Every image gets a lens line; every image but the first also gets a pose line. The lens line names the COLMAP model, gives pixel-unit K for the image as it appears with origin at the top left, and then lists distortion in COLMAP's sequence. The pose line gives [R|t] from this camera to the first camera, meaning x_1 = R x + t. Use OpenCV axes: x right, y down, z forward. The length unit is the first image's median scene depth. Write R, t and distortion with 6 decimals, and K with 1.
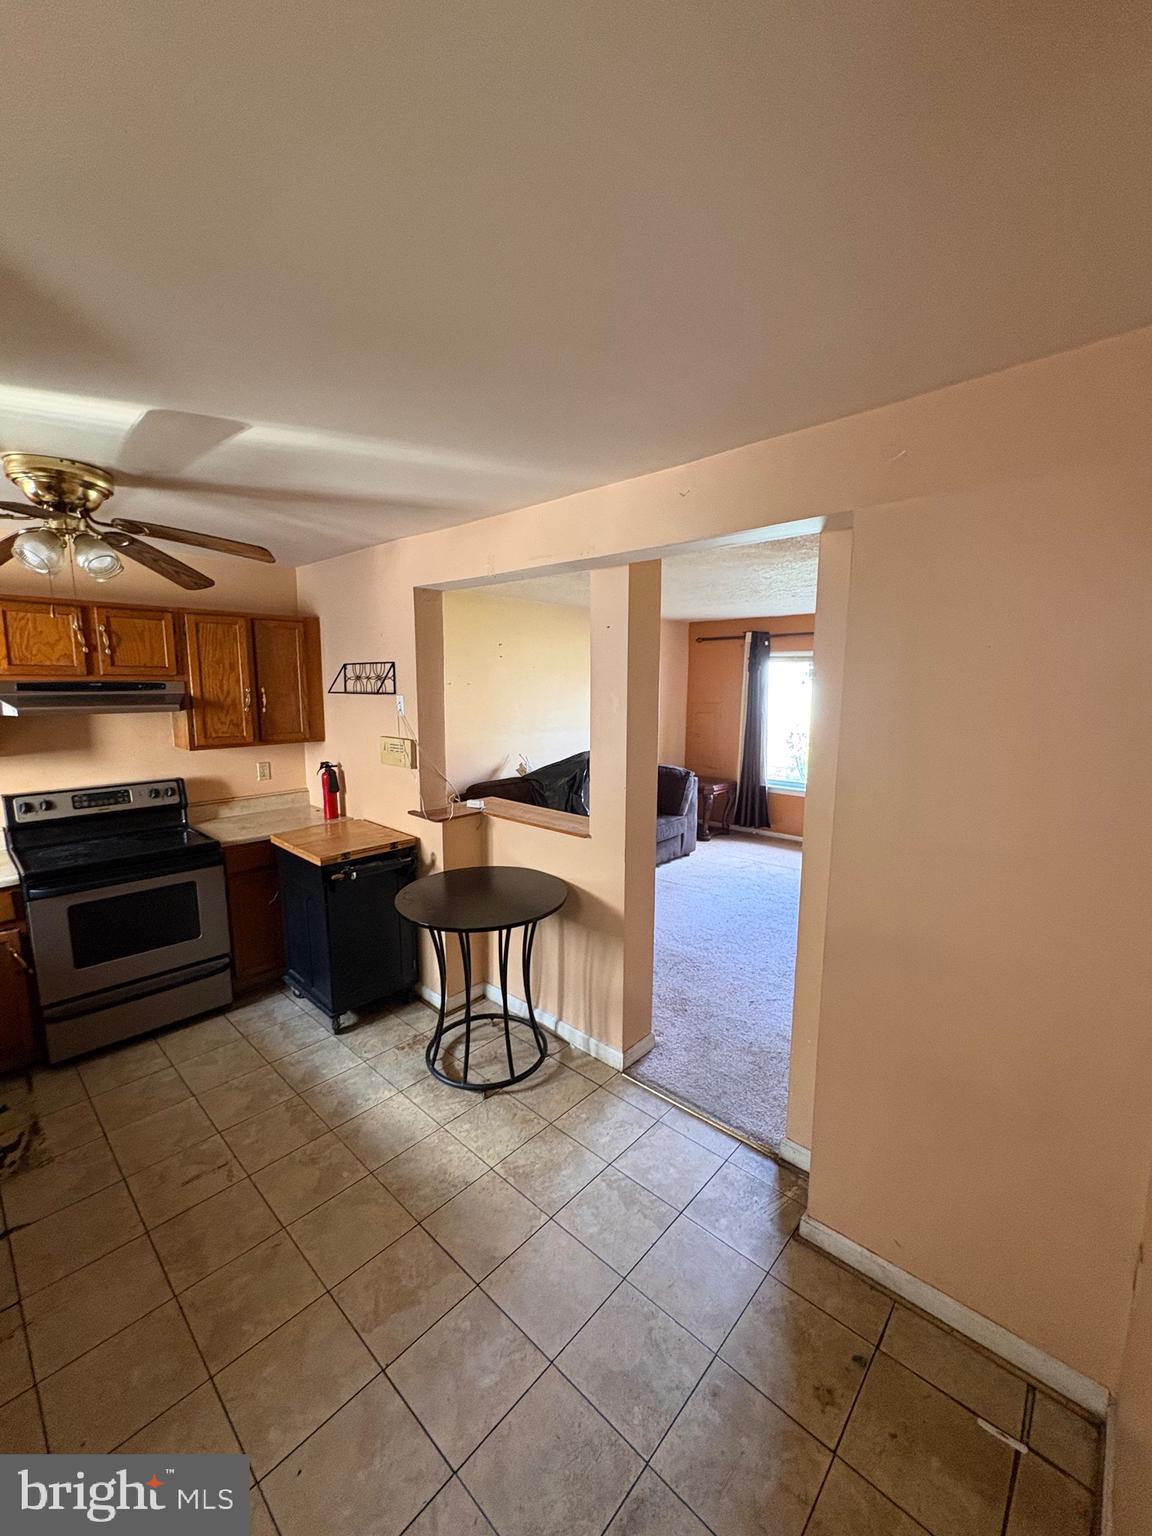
lens RADIAL K [[610.7, 0, 579.3], [0, 610.7, 771.9], [0, 0, 1]] dist [-0.001966, 0.000330]
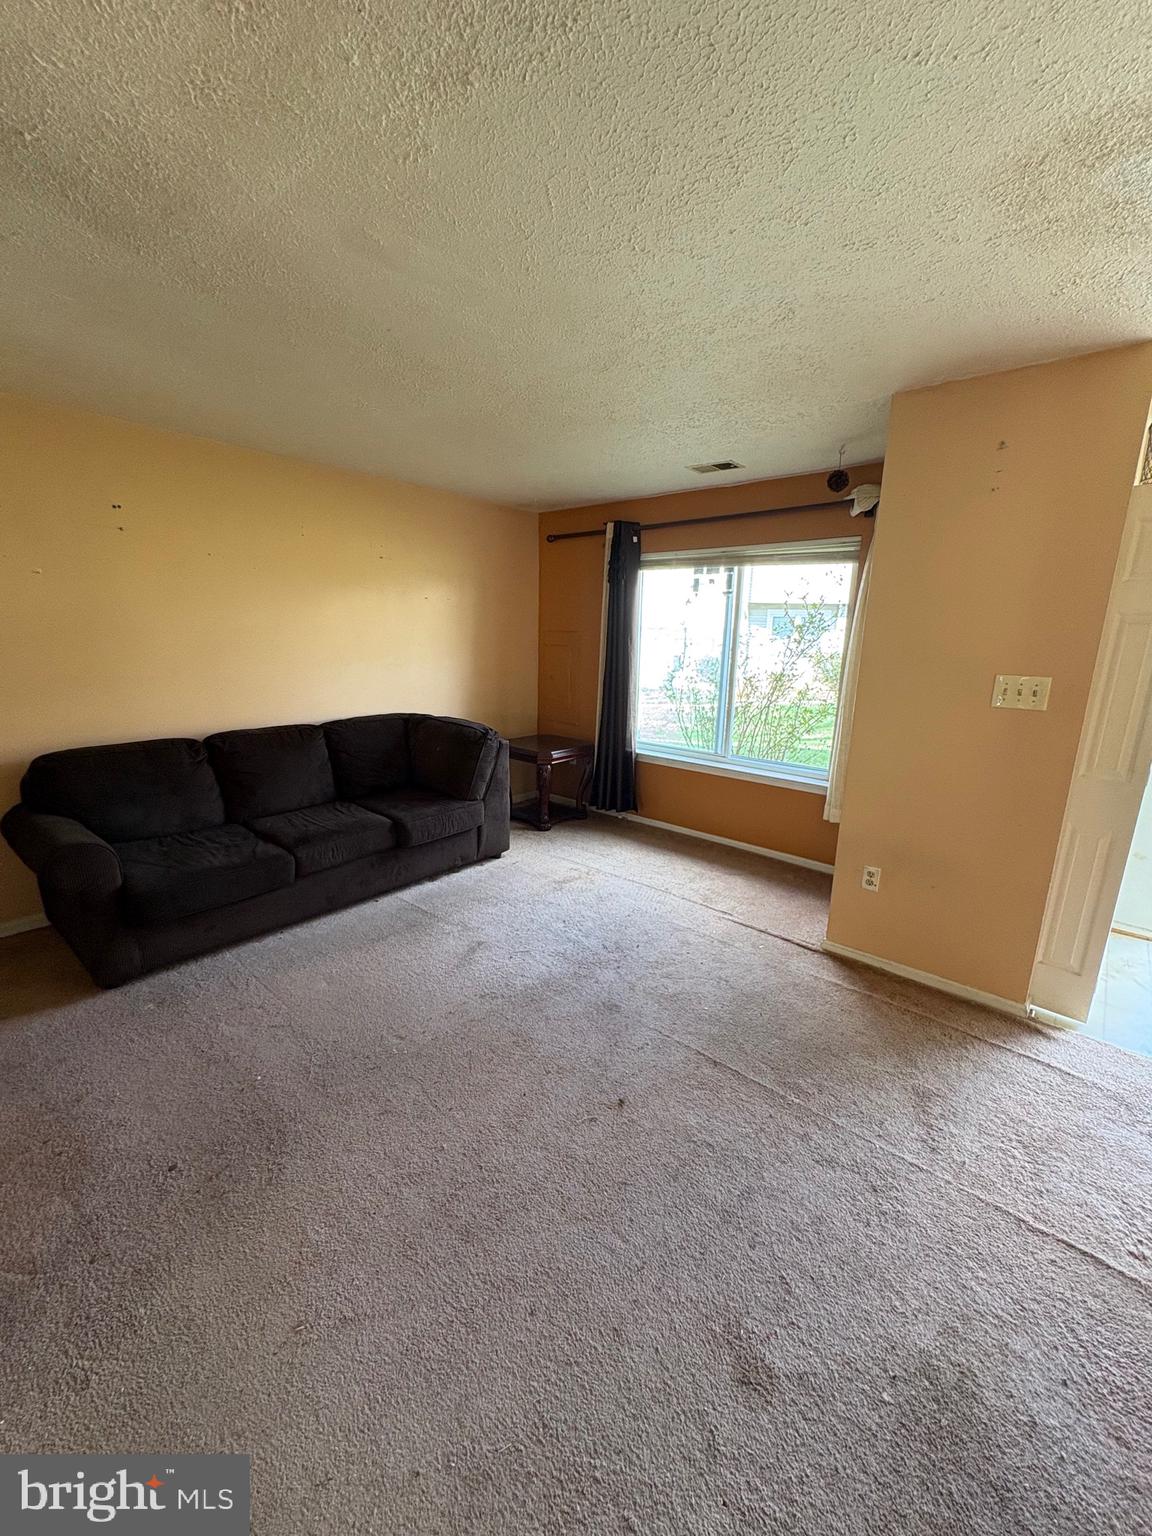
lens RADIAL K [[610.7, 0, 577.6], [0, 610.7, 771.7], [0, 0, 1]] dist [-0.001966, 0.000330]
pose [[0.999504, 0.011217, 0.029418, 0.462852], [-0.013593, 0.996551, 0.081861, -0.022818], [-0.028399, -0.082220, 0.996209, 0.641507]]
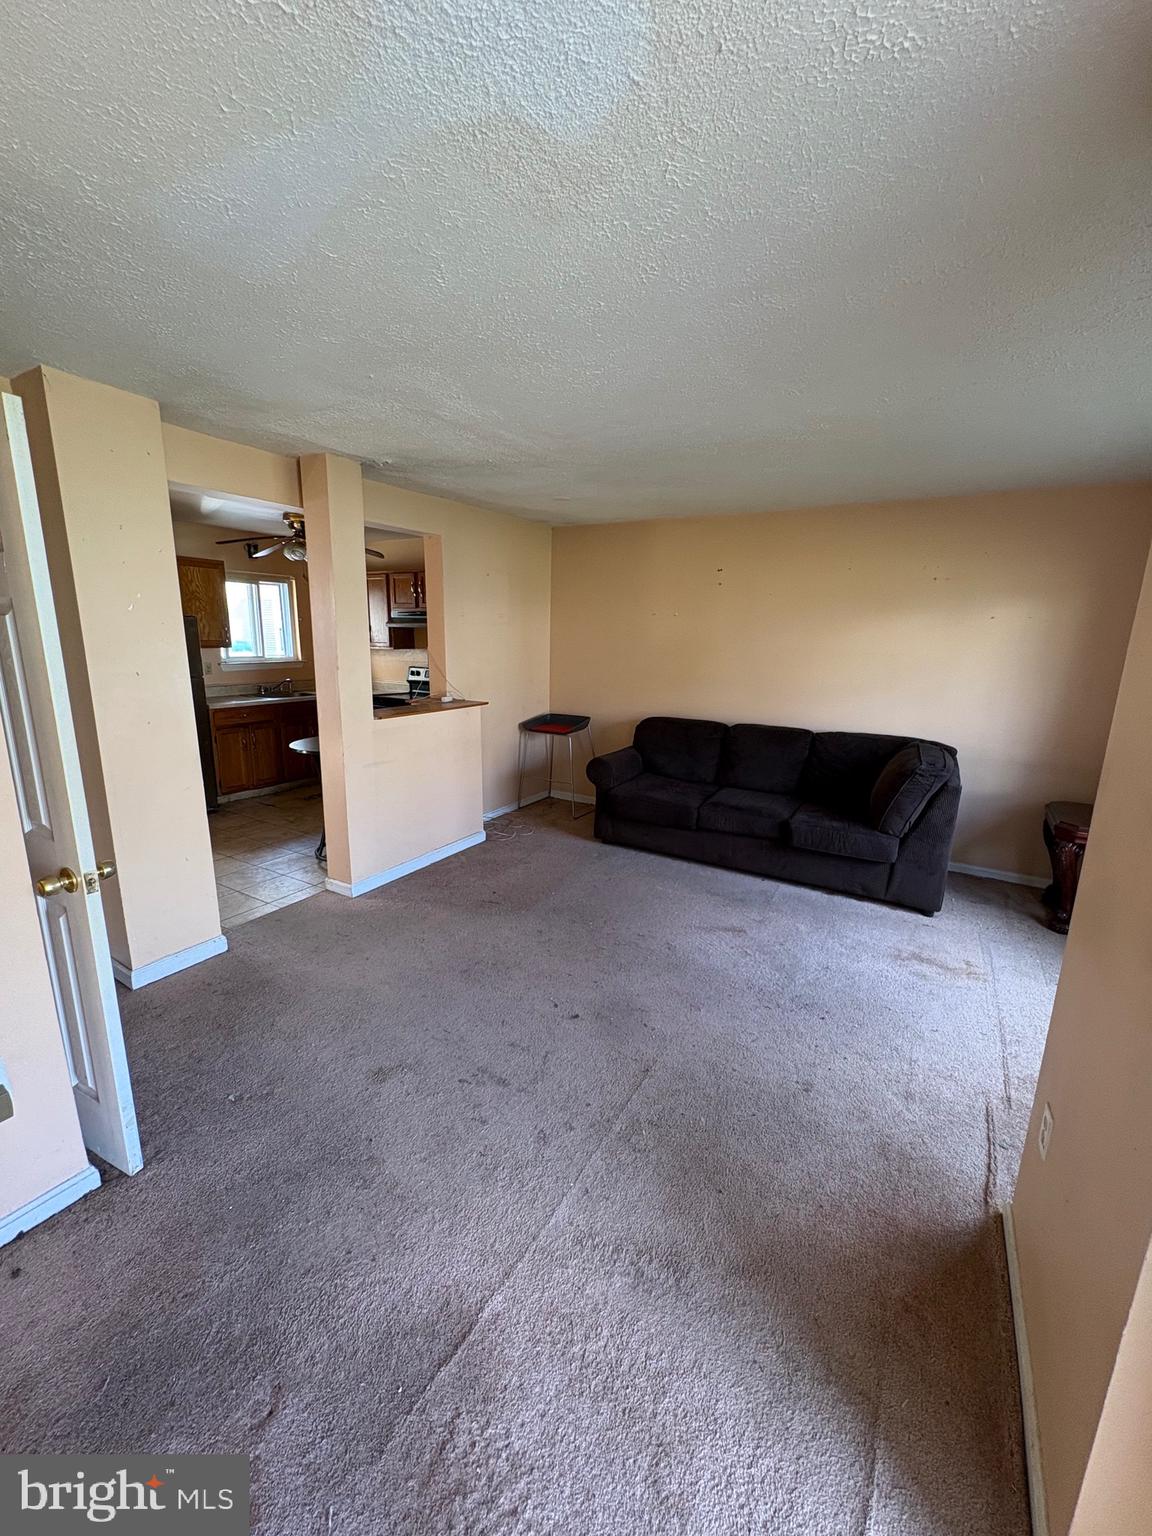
lens RADIAL K [[610.7, 0, 574.7], [0, 610.7, 771.6], [0, 0, 1]] dist [-0.001966, 0.000330]
pose [[0.203507, 0.217675, -0.954569, 1.194158], [-0.162957, 0.968903, 0.186203, -0.088060], [0.965417, 0.117660, 0.232650, 1.000960]]
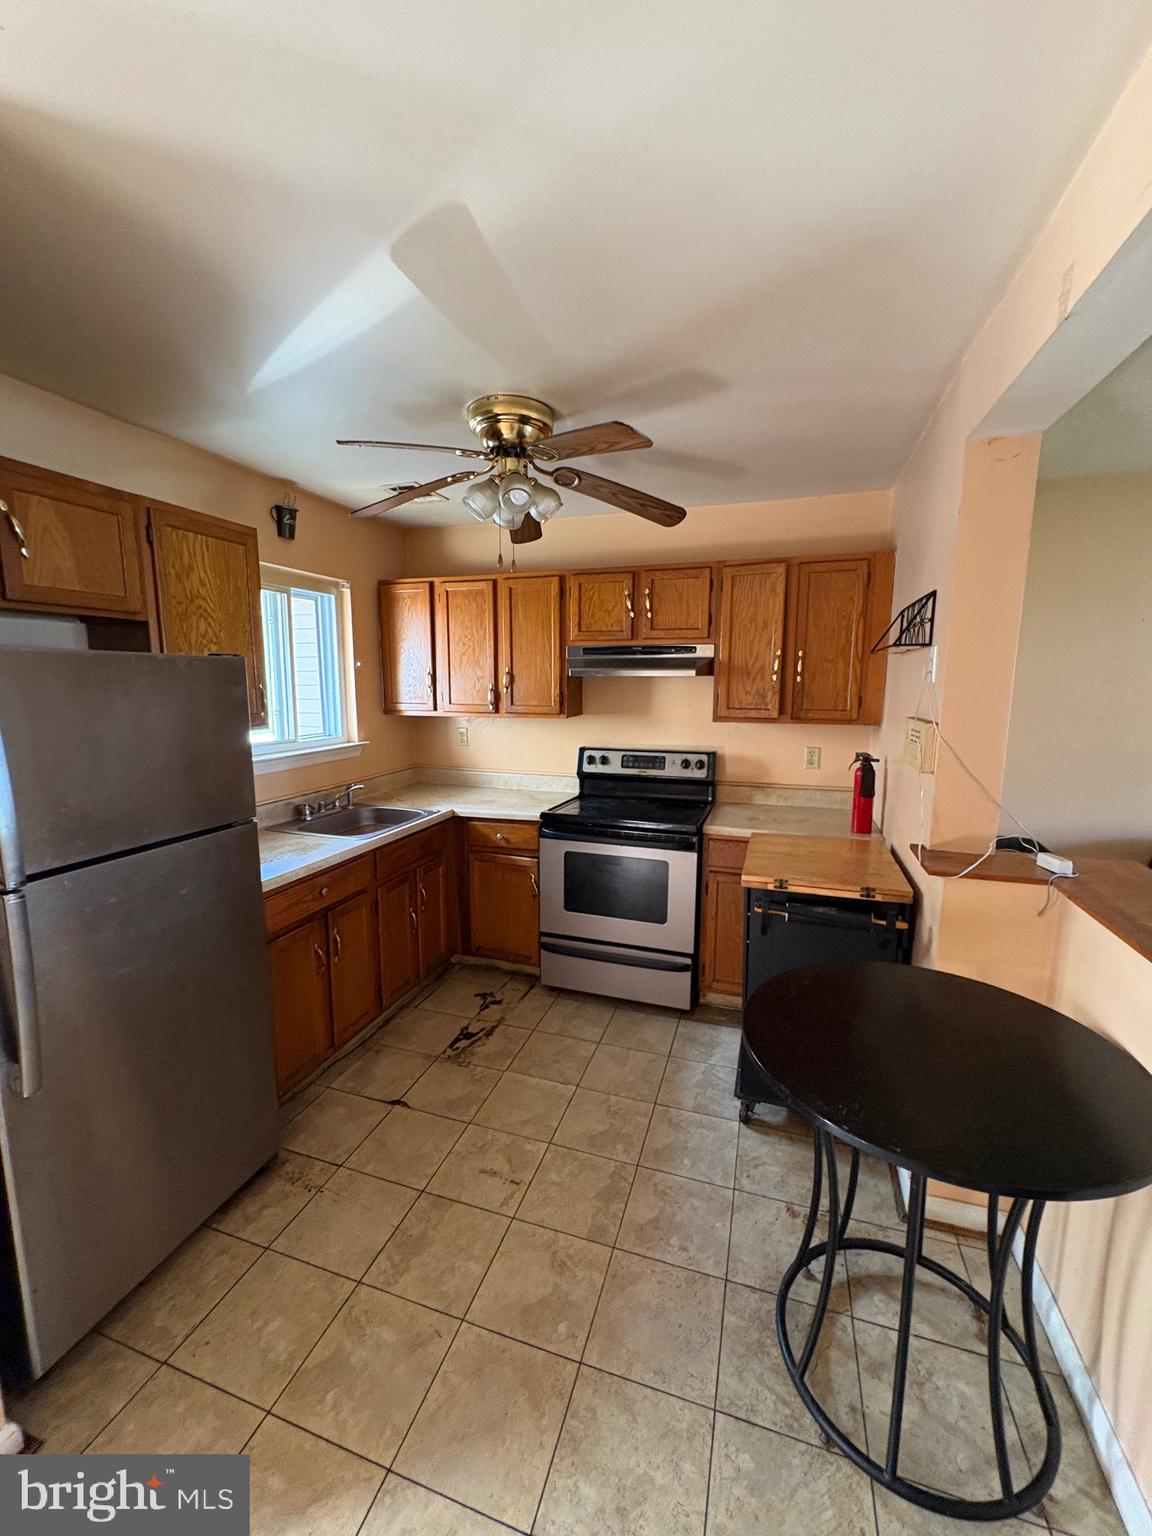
lens RADIAL K [[610.7, 0, 577.1], [0, 610.7, 771.0], [0, 0, 1]] dist [-0.001966, 0.000330]
pose [[0.414851, 0.130058, -0.900546, 0.105681], [-0.135408, 0.987535, 0.080243, -0.008164], [0.899757, 0.088653, 0.427291, 0.450356]]
